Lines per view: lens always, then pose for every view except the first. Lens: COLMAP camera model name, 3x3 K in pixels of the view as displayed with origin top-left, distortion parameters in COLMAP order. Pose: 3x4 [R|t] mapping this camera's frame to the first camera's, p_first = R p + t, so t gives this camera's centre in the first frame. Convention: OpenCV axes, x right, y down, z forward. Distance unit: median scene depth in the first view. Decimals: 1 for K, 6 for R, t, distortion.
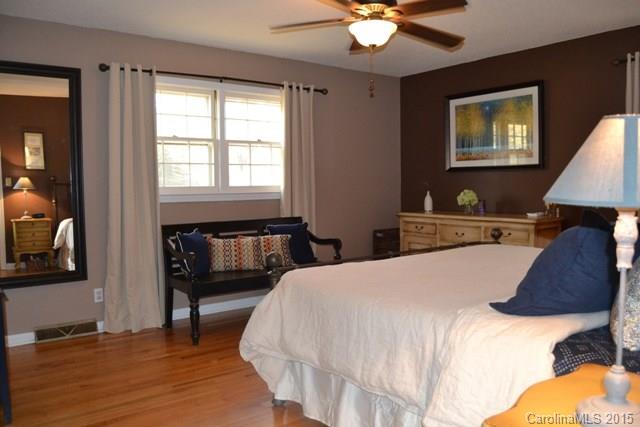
lens RADIAL K [[521.8, 0, 320.0], [0, 521.8, 213.5], [0, 0, 1]] dist [-0.068571, 0.010450]
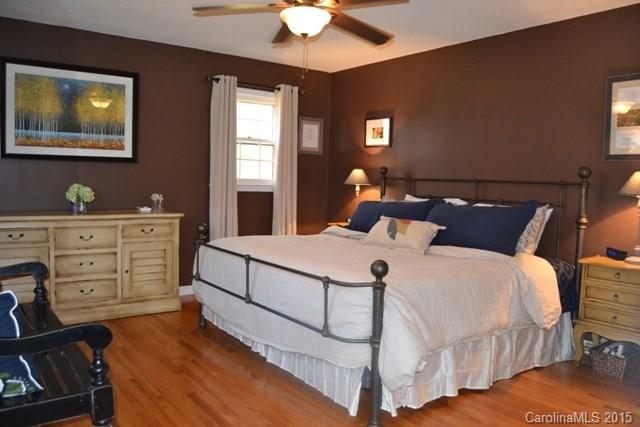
lens RADIAL K [[521.8, 0, 320.0], [0, 521.8, 213.5], [0, 0, 1]] dist [-0.068571, 0.010450]
pose [[0.019014, -0.067295, 0.997552, -0.536737], [0.022812, 0.997502, 0.066857, -0.044423], [-0.999559, 0.021485, 0.020501, 0.587491]]
